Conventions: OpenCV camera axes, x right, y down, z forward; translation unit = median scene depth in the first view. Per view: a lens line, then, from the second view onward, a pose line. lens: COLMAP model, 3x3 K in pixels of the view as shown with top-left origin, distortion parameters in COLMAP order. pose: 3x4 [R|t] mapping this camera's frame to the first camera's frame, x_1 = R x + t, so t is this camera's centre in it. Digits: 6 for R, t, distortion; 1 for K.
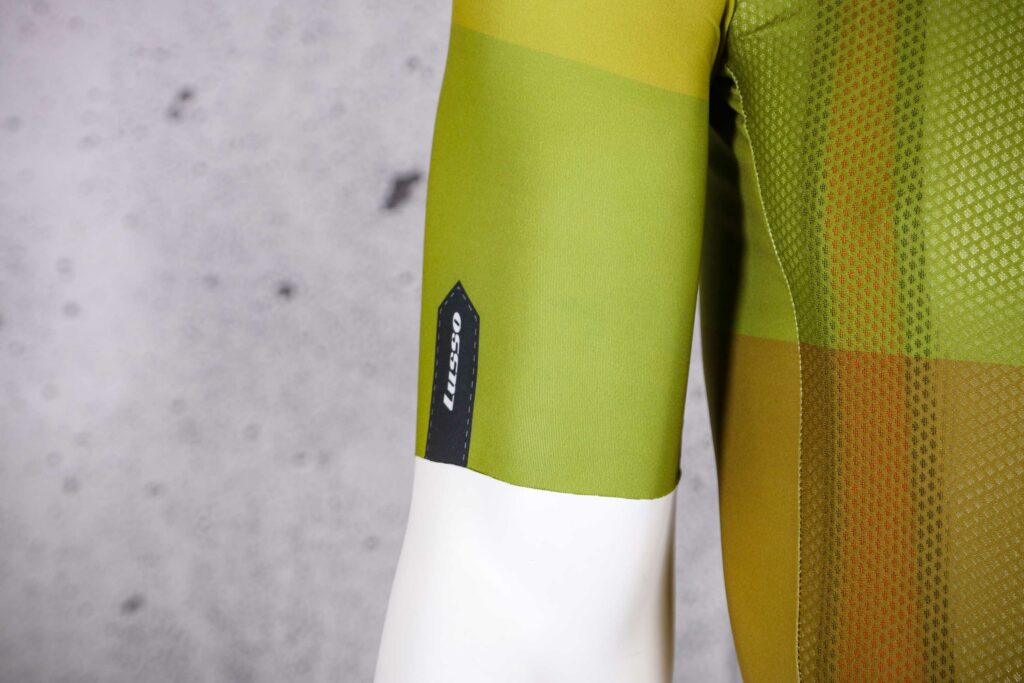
lens RADIAL K [[4864.2, 0, 508.4], [0, 4864.2, 340.3], [0, 0, 1]] dist [0.644965, 0.000000]
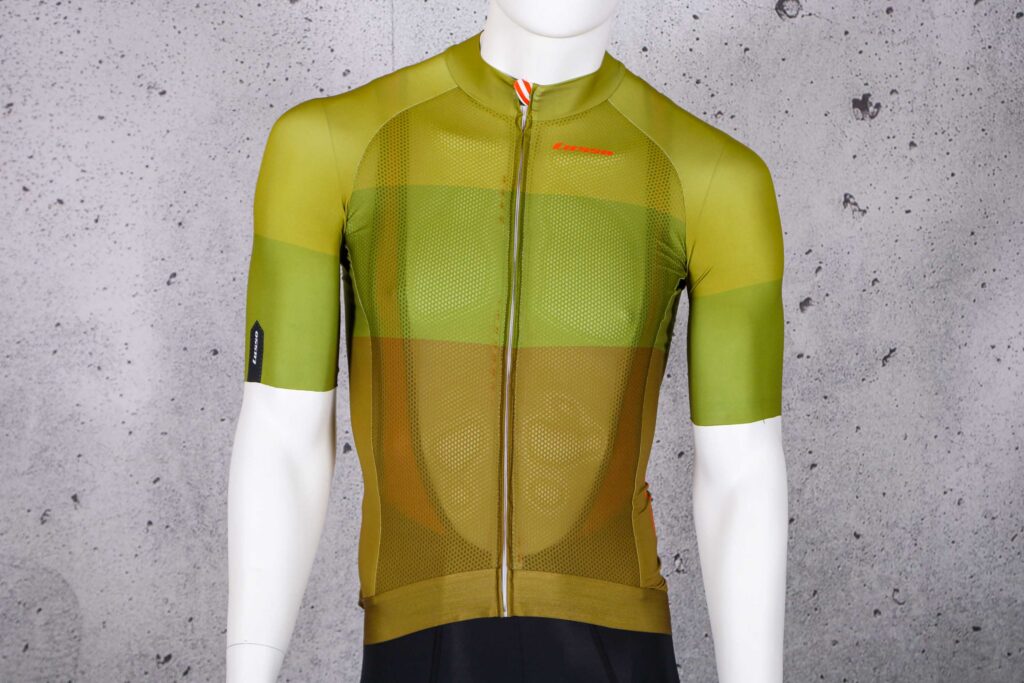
lens RADIAL K [[2700.2, 0, 514.7], [0, 2700.2, 333.6], [0, 0, 1]] dist [0.326603, 0.000000]
pose [[0.998577, -0.024030, 0.047611, 0.069208], [0.026048, 0.998769, -0.042225, 0.070978], [-0.046538, 0.043405, 0.997973, -0.657676]]
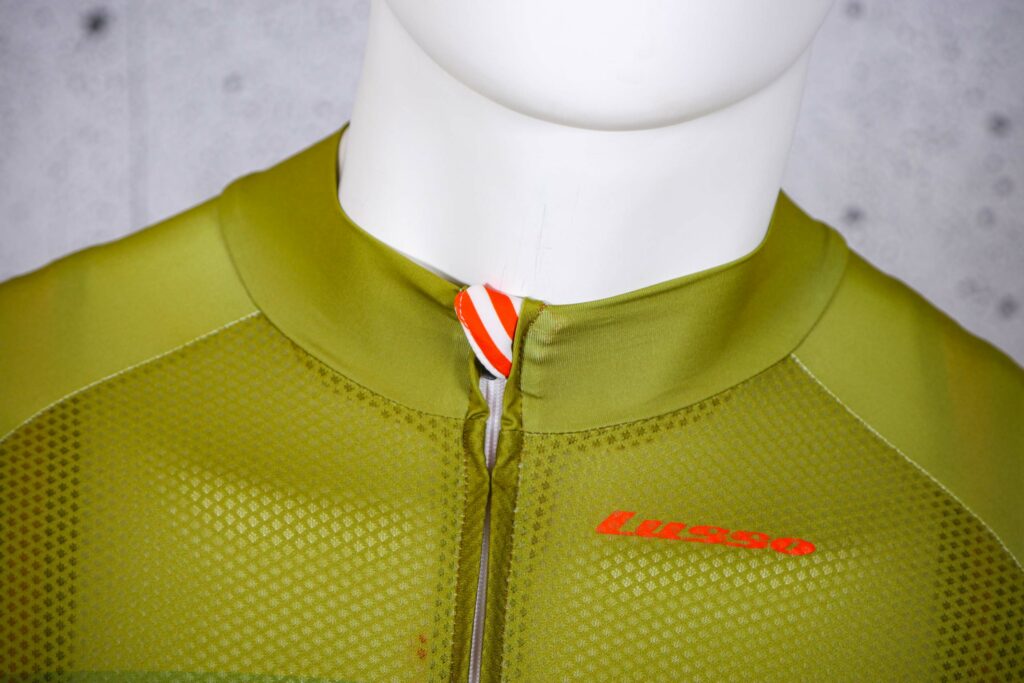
lens RADIAL K [[4864.2, 0, 511.8], [0, 4864.2, 340.5], [0, 0, 1]] dist [0.644965, 0.000000]
pose [[0.998576, -0.027322, 0.045811, 0.122766], [0.033196, 0.990588, -0.132790, -0.035013], [-0.041752, 0.134122, 0.990085, 0.171452]]
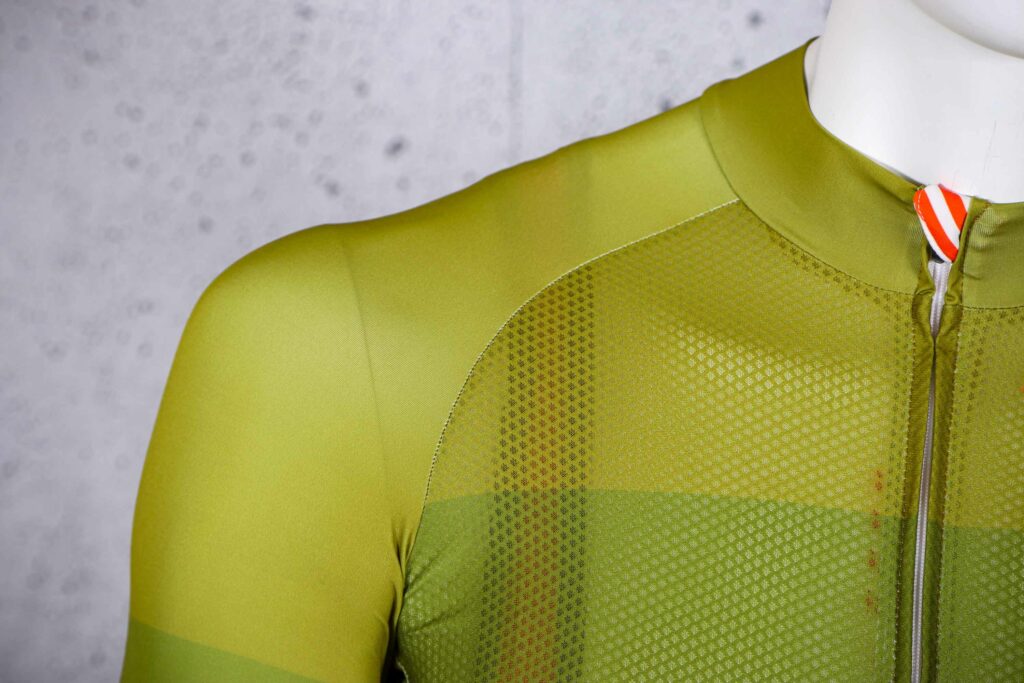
lens RADIAL K [[4864.2, 0, 516.2], [0, 4864.2, 343.5], [0, 0, 1]] dist [0.644965, 0.000000]
pose [[0.999800, 0.003165, 0.019750, 0.050009], [-0.001248, 0.995346, -0.096360, -0.024738], [-0.019963, 0.096316, 0.995151, -0.007276]]
